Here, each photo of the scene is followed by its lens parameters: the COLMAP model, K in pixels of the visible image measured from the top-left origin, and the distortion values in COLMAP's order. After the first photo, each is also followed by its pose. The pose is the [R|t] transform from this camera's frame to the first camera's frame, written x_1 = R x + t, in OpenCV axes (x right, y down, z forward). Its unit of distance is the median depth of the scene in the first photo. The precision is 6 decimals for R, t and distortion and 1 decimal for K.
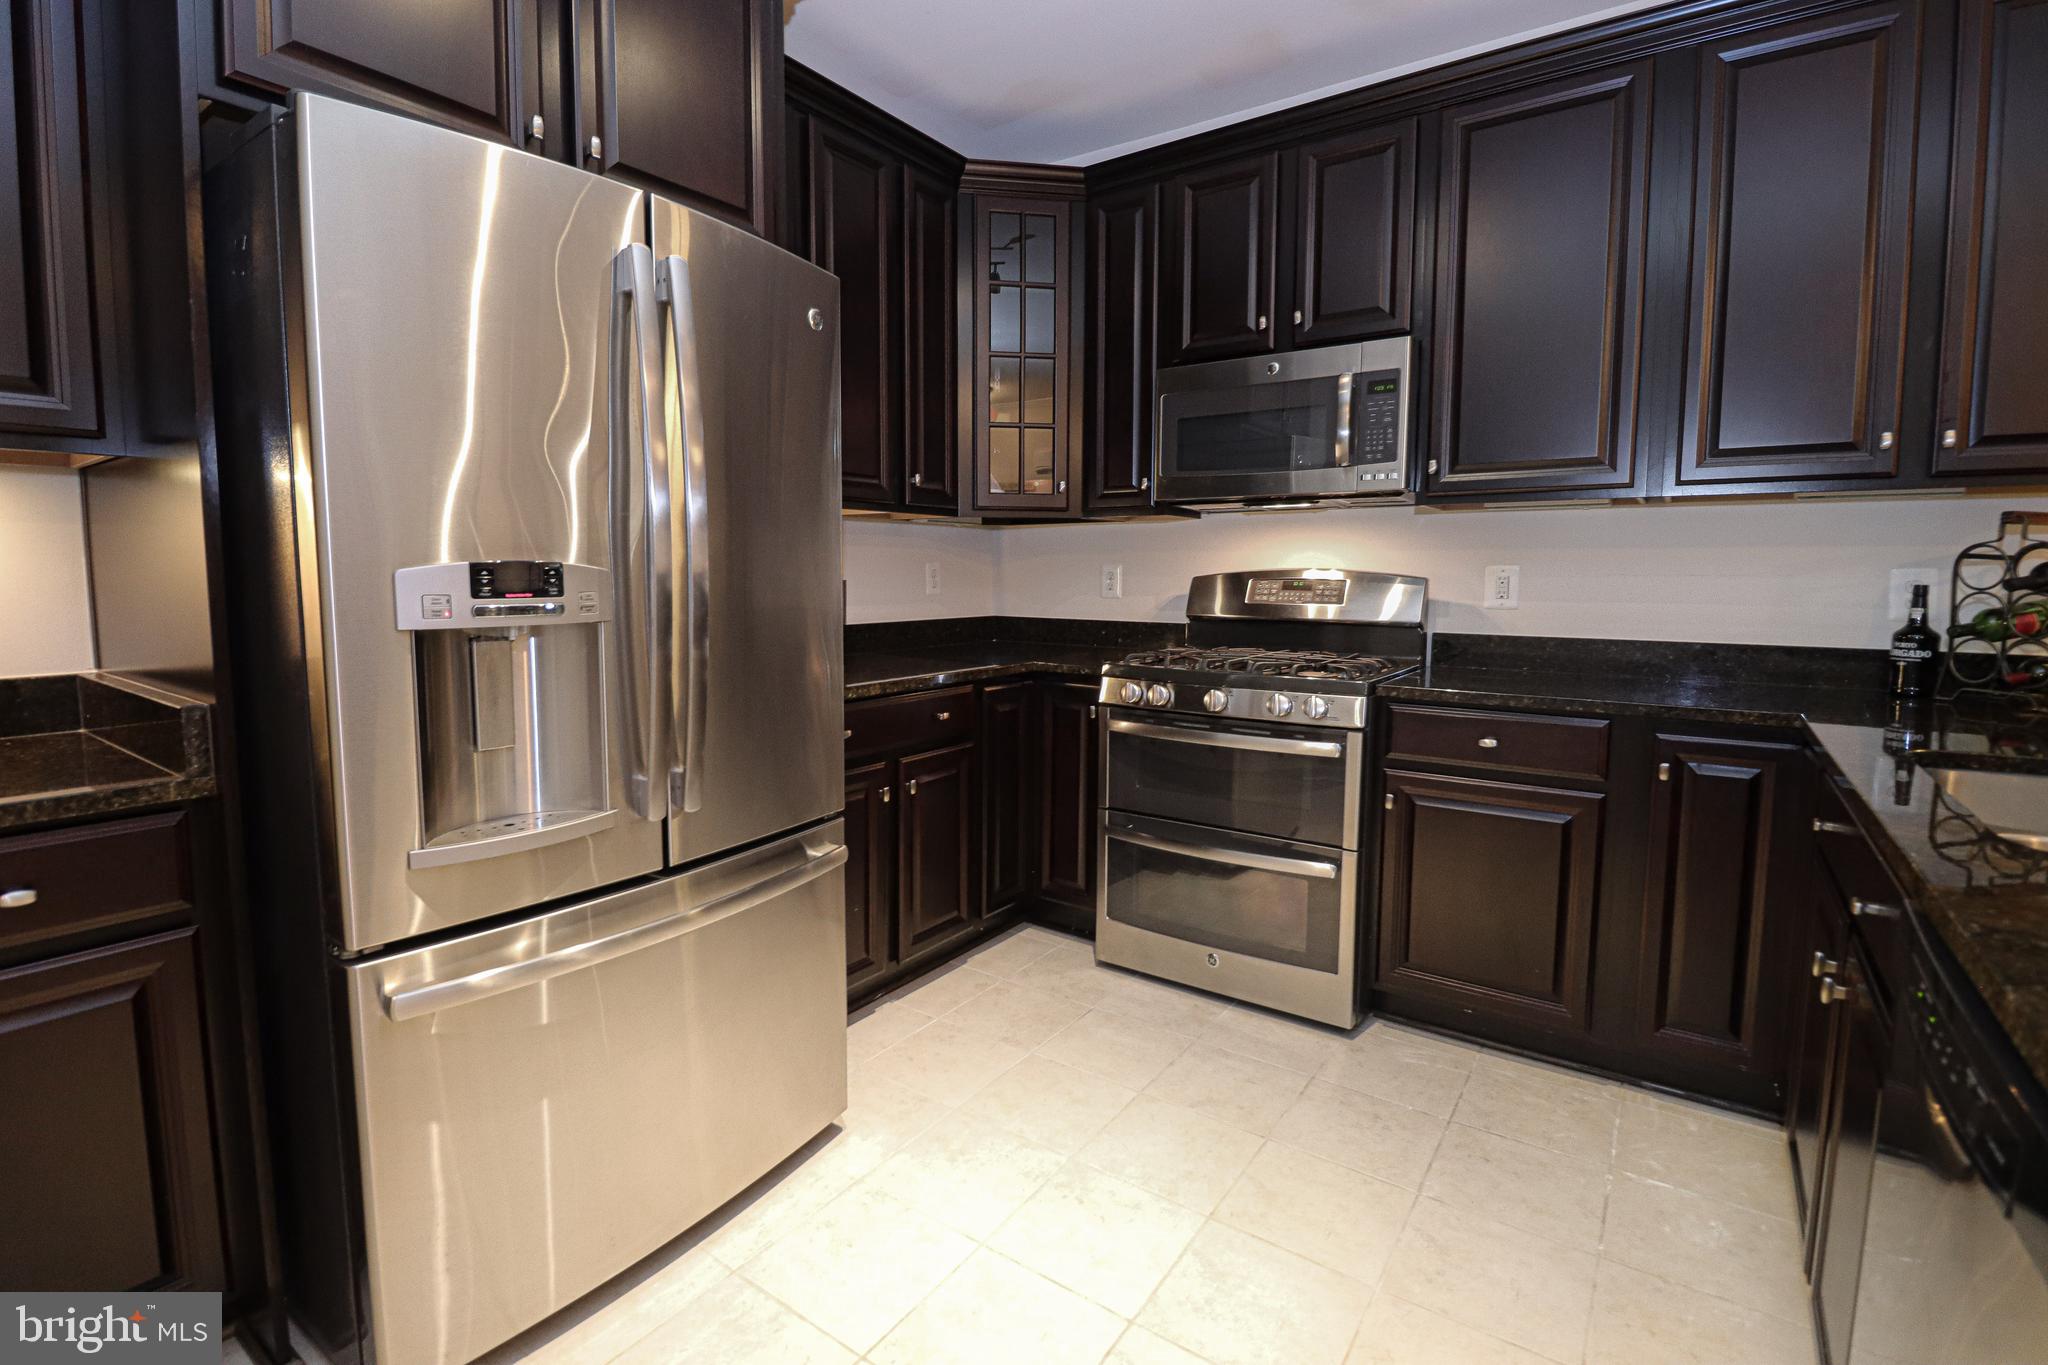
lens RADIAL K [[946.6, 0, 1008.3], [0, 946.6, 656.8], [0, 0, 1]] dist [0.002204, -0.010937]
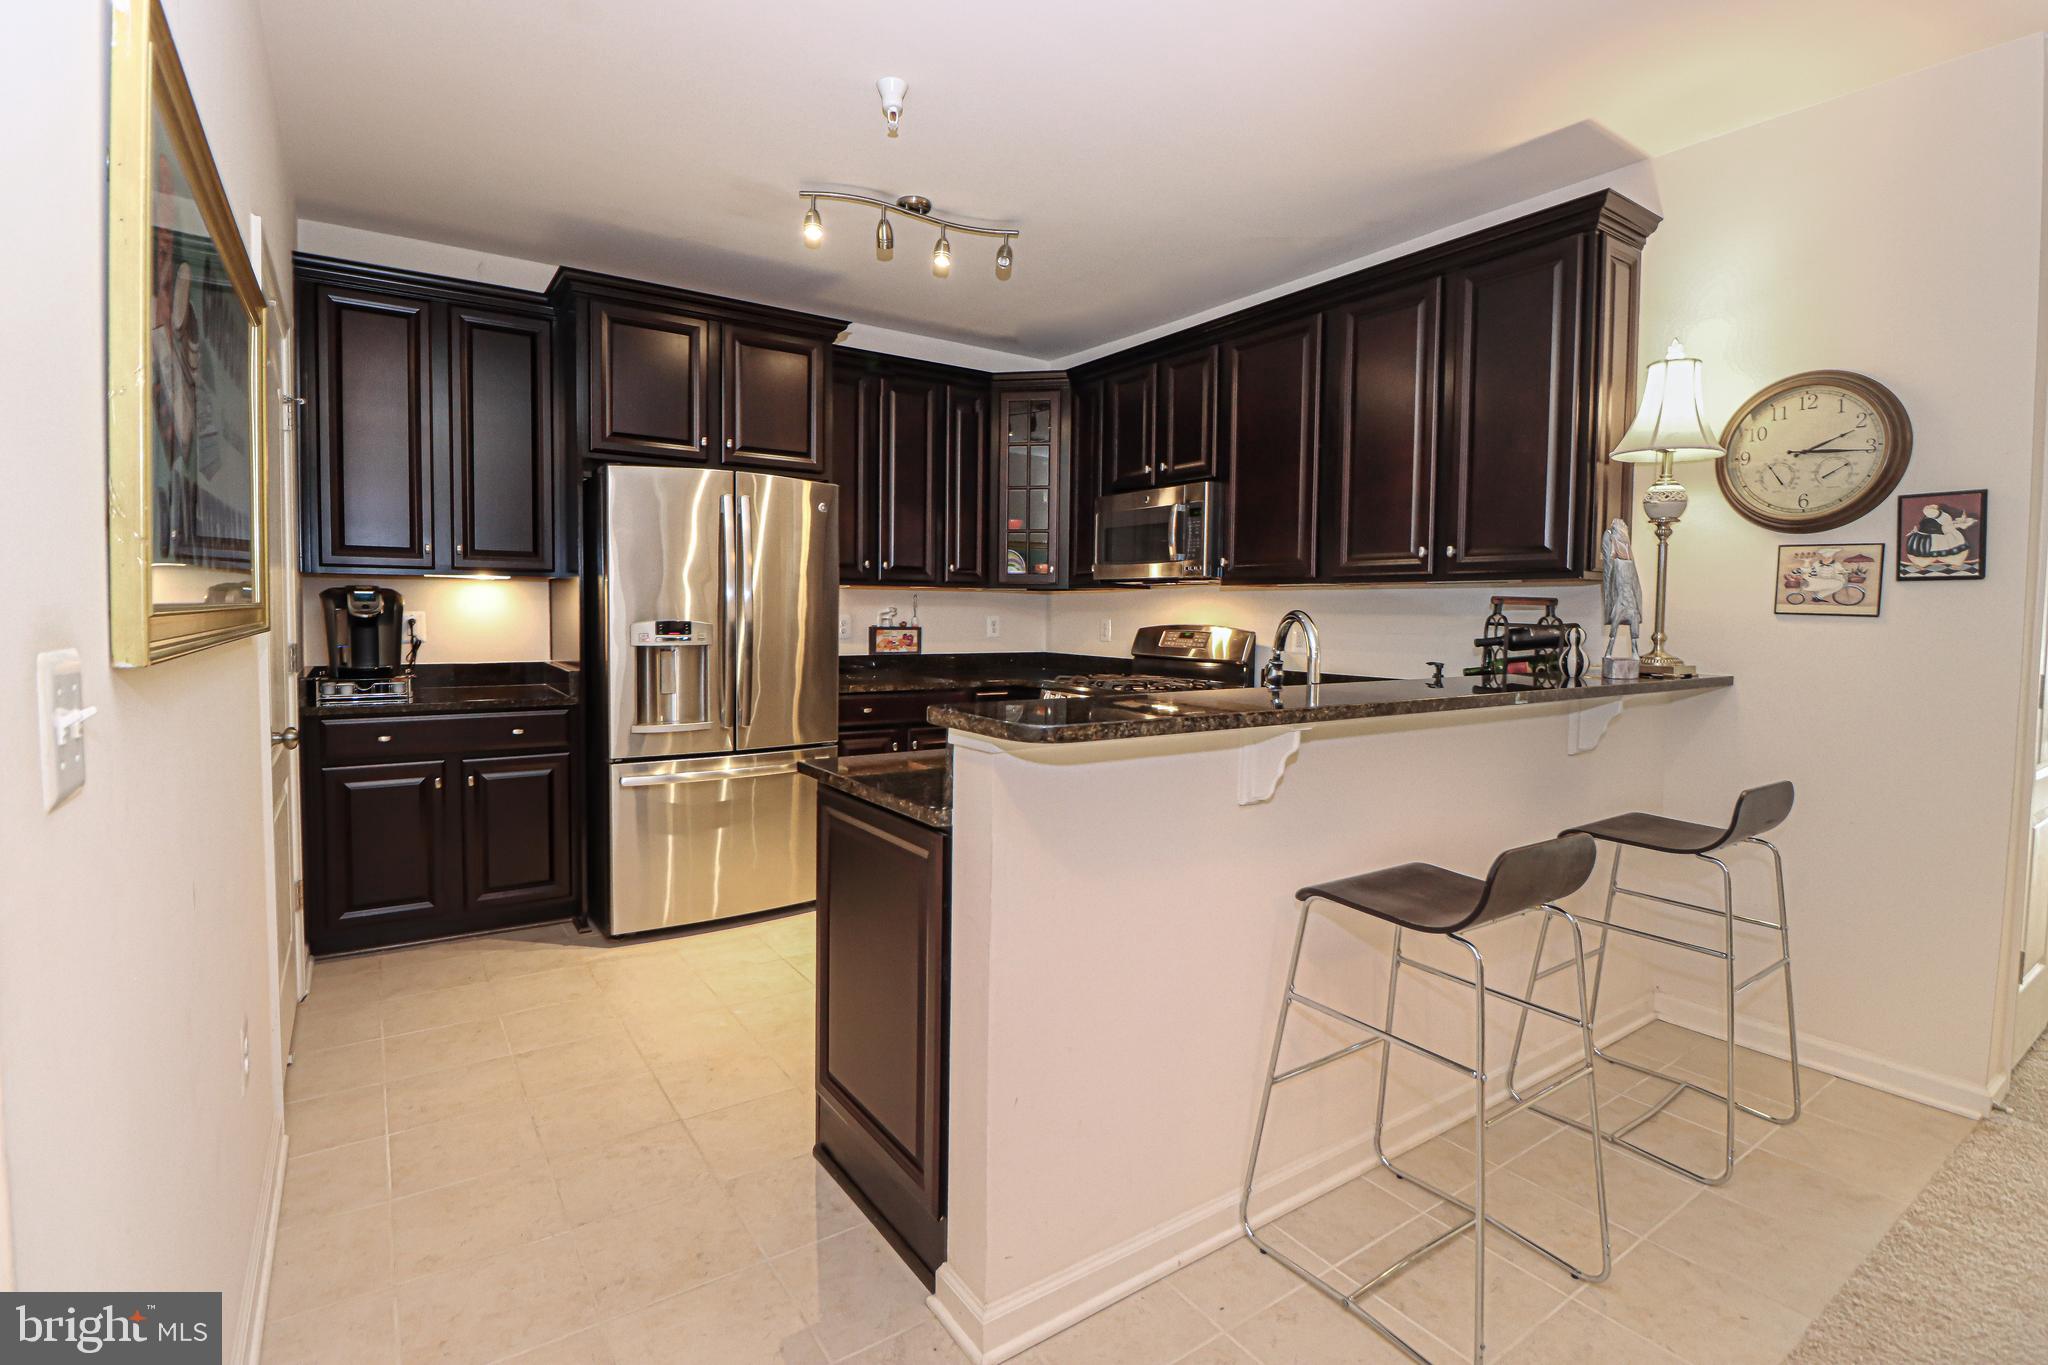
lens RADIAL K [[946.6, 0, 1008.3], [0, 946.6, 656.8], [0, 0, 1]] dist [0.002204, -0.010937]
pose [[0.938597, 0.026649, -0.343985, 0.859696], [-0.041401, 0.998508, -0.035611, 0.036928], [0.342523, 0.047666, 0.938300, -0.782006]]
